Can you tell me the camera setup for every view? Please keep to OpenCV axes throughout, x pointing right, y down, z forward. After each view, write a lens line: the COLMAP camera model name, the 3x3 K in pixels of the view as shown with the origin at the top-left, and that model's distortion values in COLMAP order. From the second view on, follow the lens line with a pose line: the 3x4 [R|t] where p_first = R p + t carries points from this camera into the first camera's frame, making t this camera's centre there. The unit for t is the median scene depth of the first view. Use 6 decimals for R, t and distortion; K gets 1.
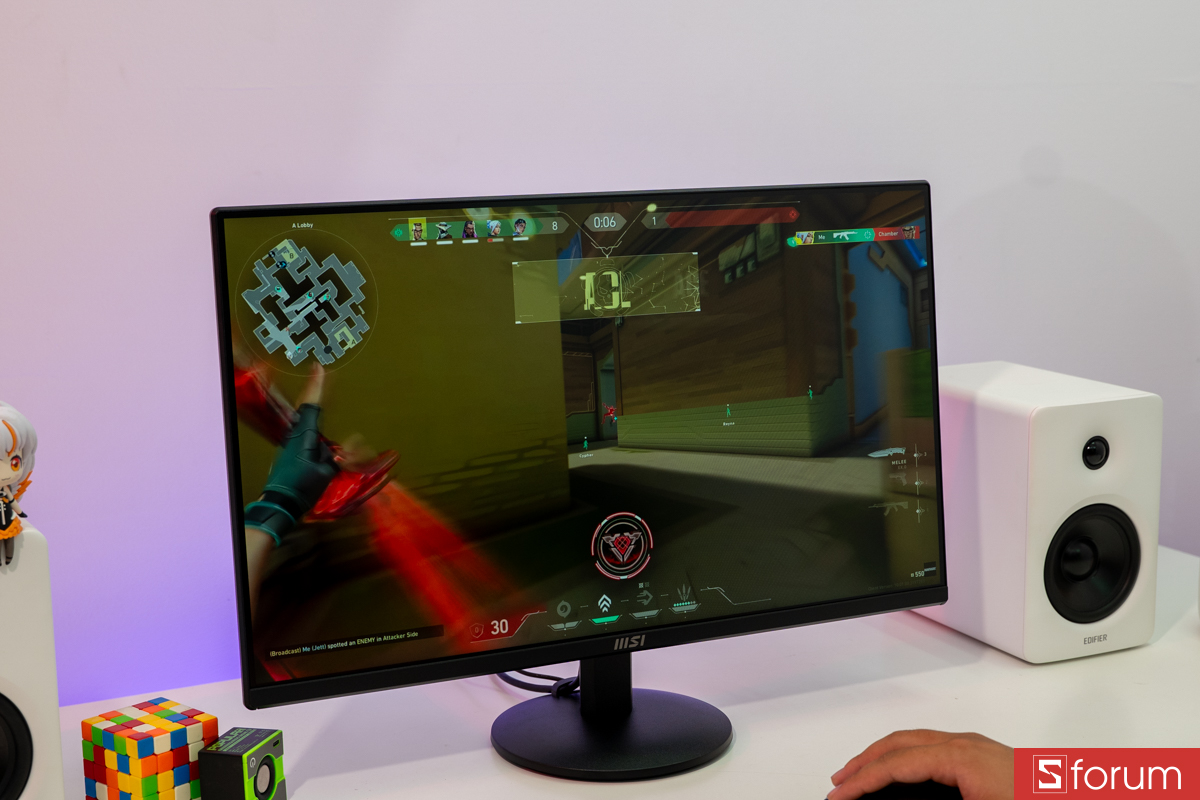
lens RADIAL K [[1861.0, 0, 597.3], [0, 1861.0, 398.2], [0, 0, 1]] dist [-0.055144, 0.000000]
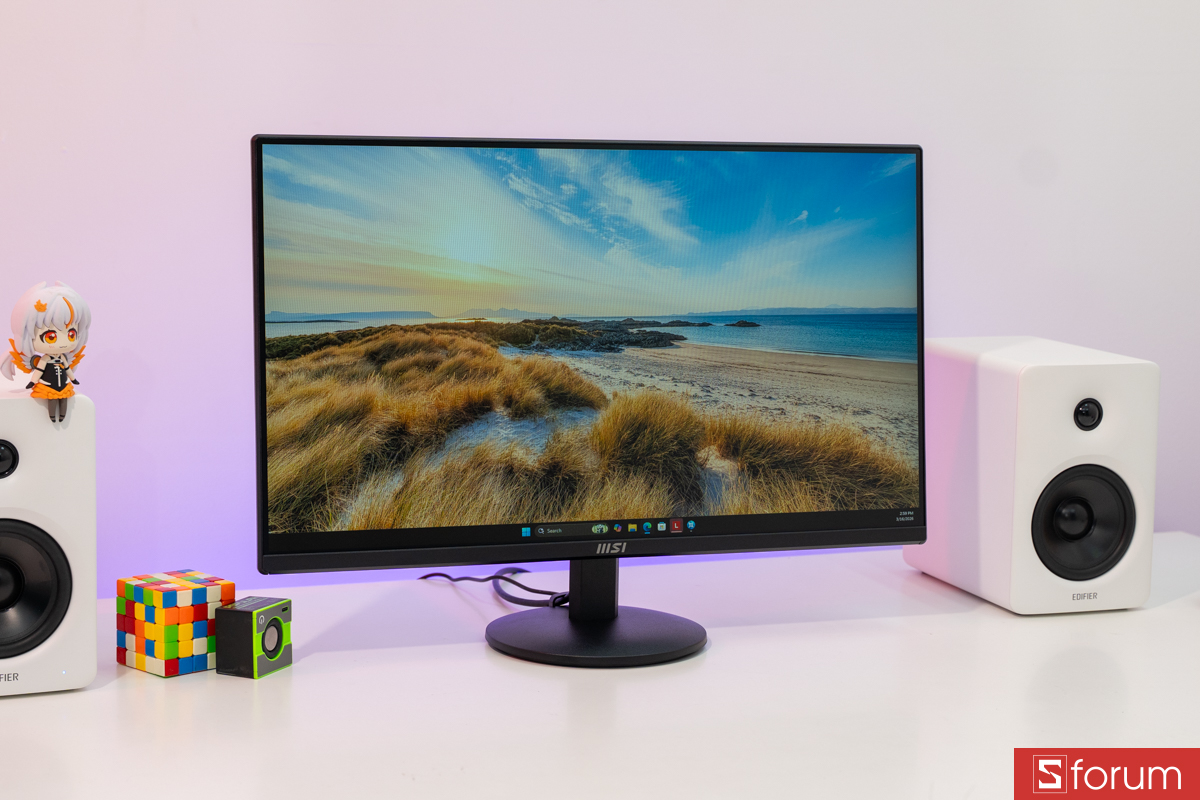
lens RADIAL K [[2344.7, 0, 607.1], [0, 2344.7, 399.5], [0, 0, 1]] dist [-0.016413, 0.000000]
pose [[0.994452, 0.044591, -0.095276, 0.150291], [-0.048588, 0.998015, -0.040057, 0.104324], [0.093301, 0.044464, 0.994645, -0.402865]]
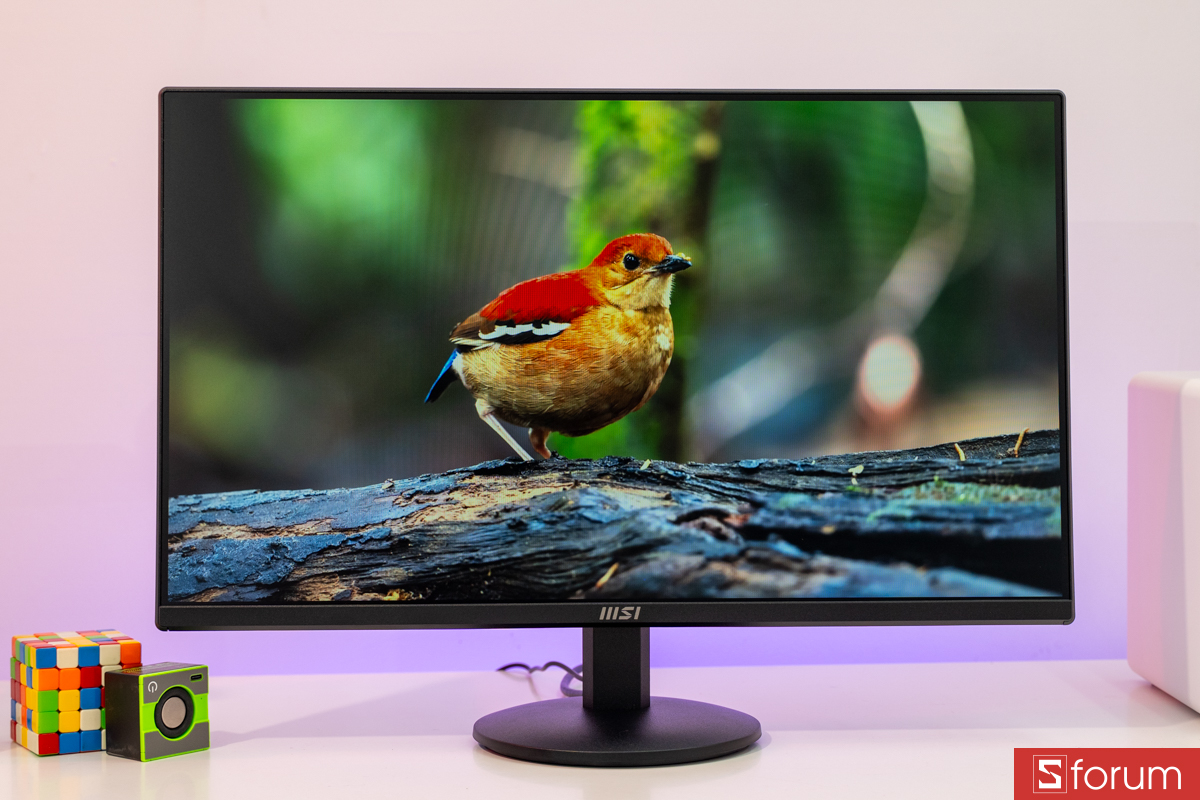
lens RADIAL K [[2361.1, 0, 604.4], [0, 2361.1, 398.6], [0, 0, 1]] dist [0.029554, 0.000000]
pose [[0.925819, 0.027574, -0.376960, 0.433518], [-0.072965, 0.991614, -0.106667, 0.157184], [0.370857, 0.126259, 0.920067, -0.002085]]
